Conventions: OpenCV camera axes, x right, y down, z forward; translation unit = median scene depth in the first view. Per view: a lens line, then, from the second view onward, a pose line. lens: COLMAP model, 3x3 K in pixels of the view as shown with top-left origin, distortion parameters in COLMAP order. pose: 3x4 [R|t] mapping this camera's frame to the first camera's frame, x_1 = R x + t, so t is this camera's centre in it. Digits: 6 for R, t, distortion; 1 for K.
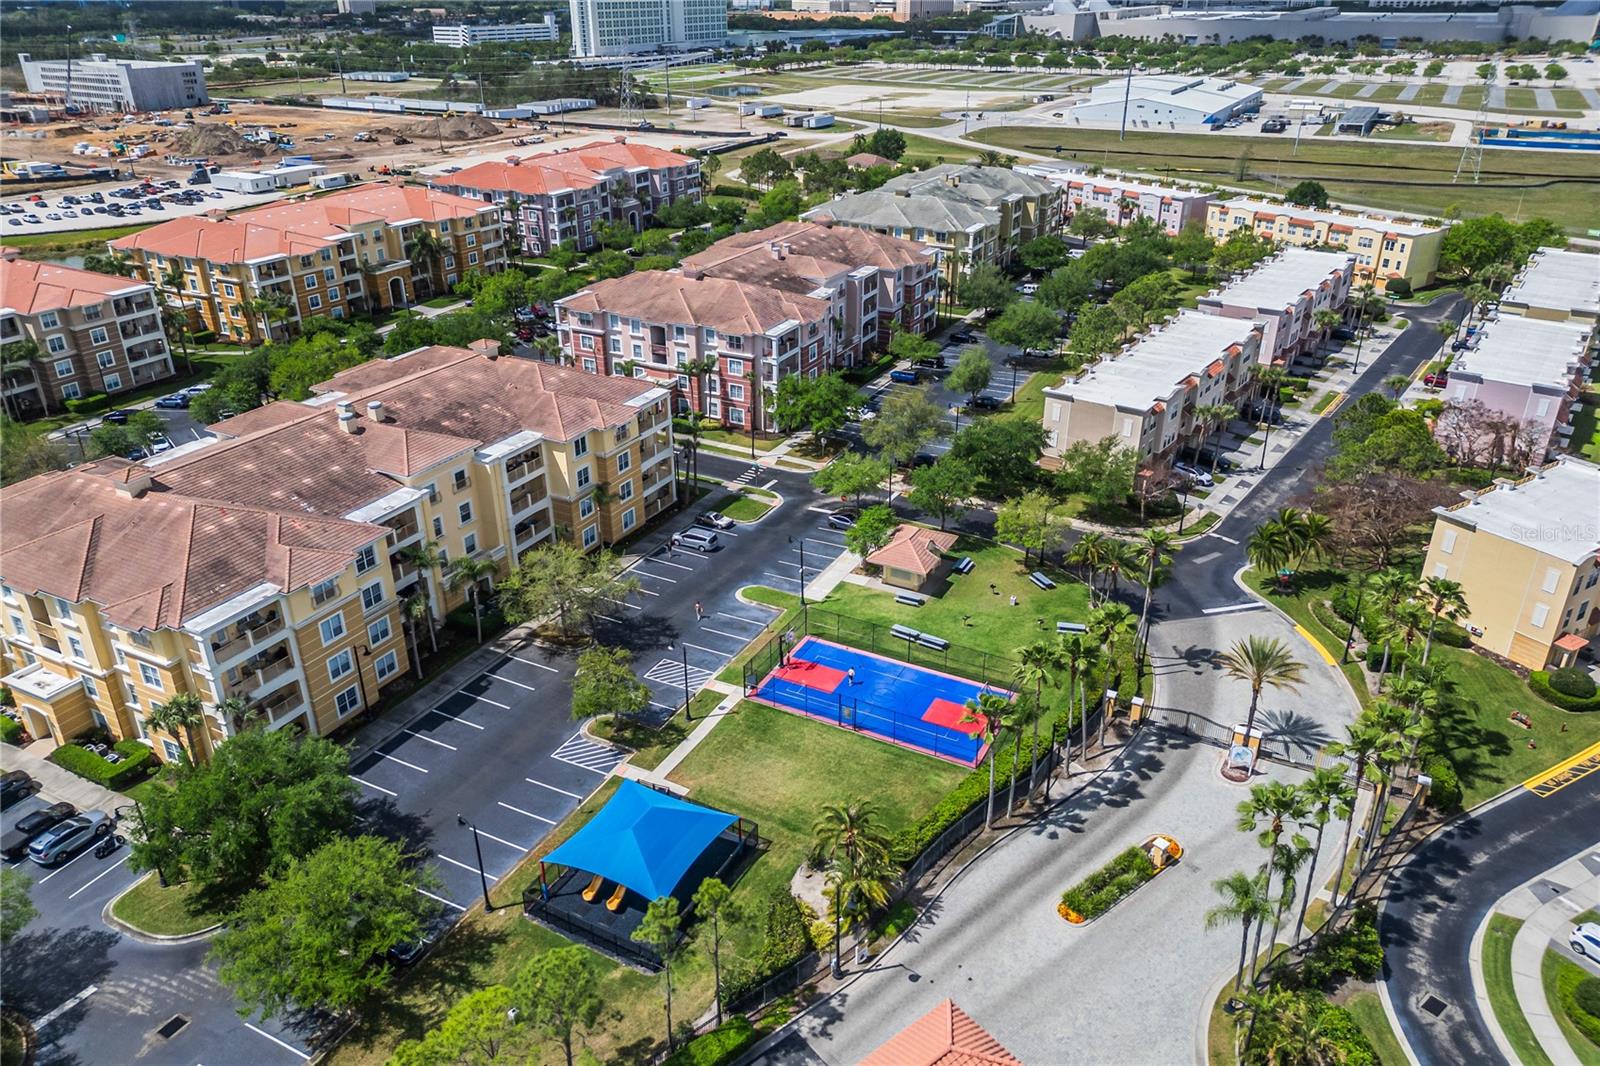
lens RADIAL K [[1121.0, 0, 783.8], [0, 1121.0, 531.9], [0, 0, 1]] dist [0.054773, -0.051931]
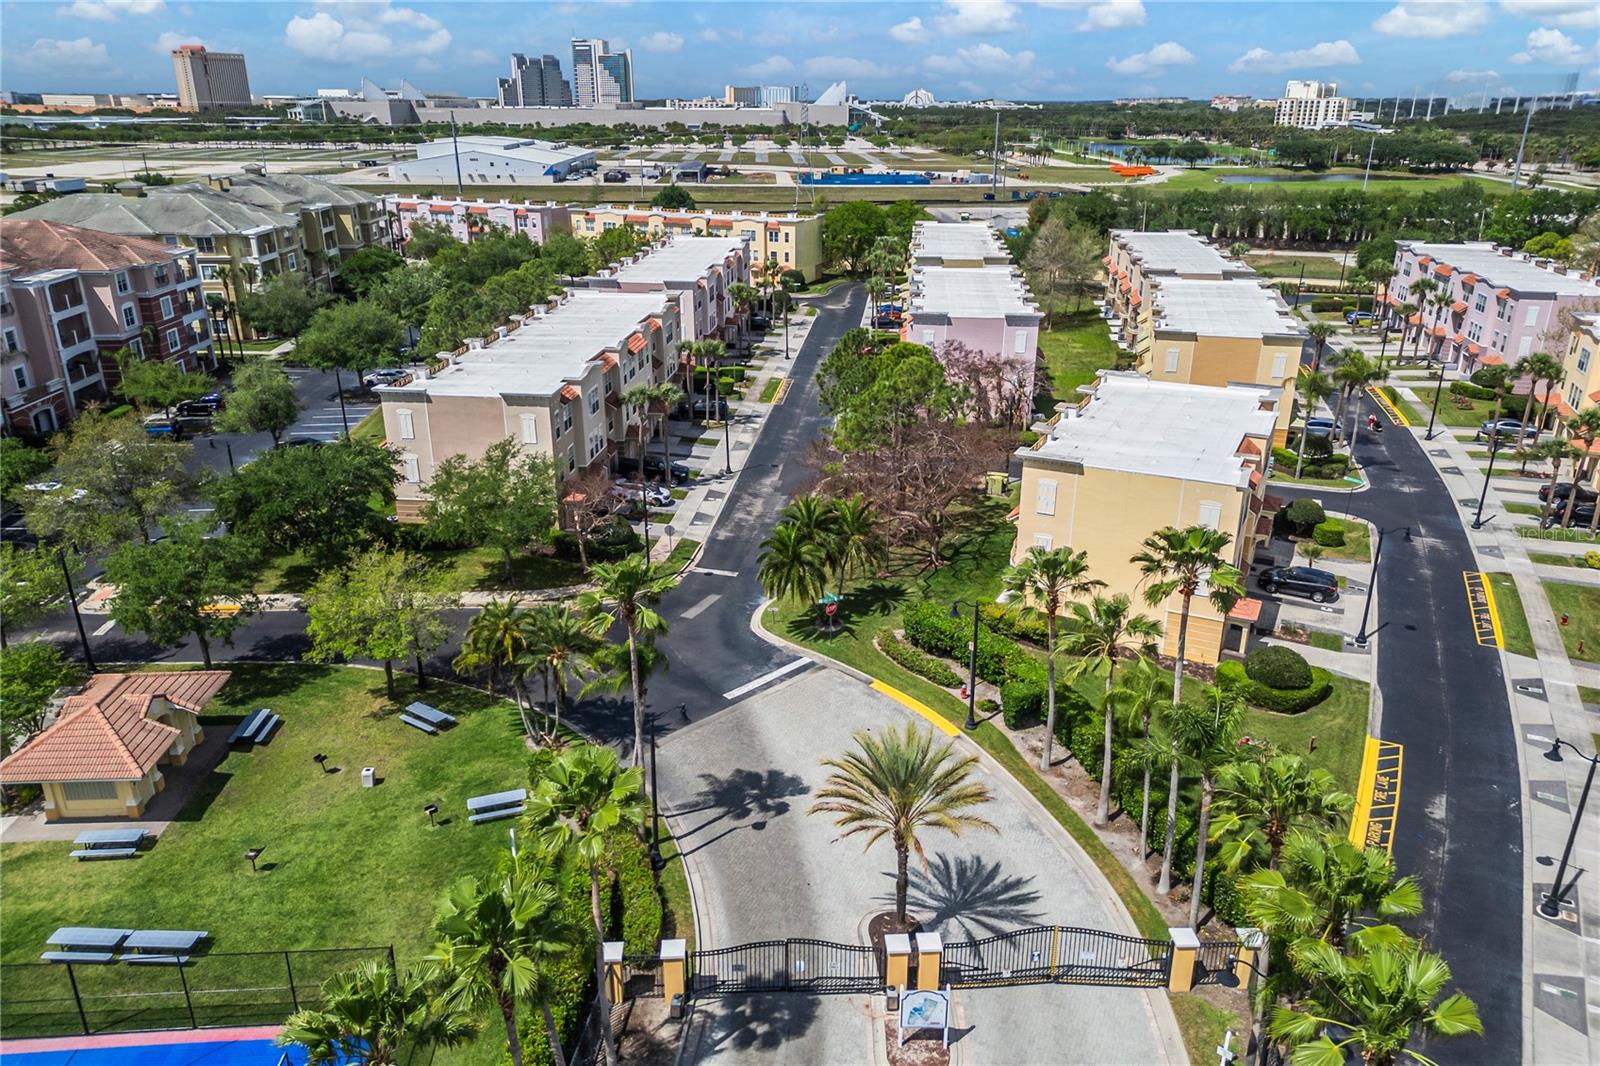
lens RADIAL K [[1121.0, 0, 806.2], [0, 1121.0, 544.2], [0, 0, 1]] dist [0.054773, -0.051931]
pose [[0.849783, -0.183797, 0.494052, 0.116319], [0.223618, 0.974426, -0.022124, 0.013940], [-0.477350, 0.129280, 0.869151, 0.392950]]
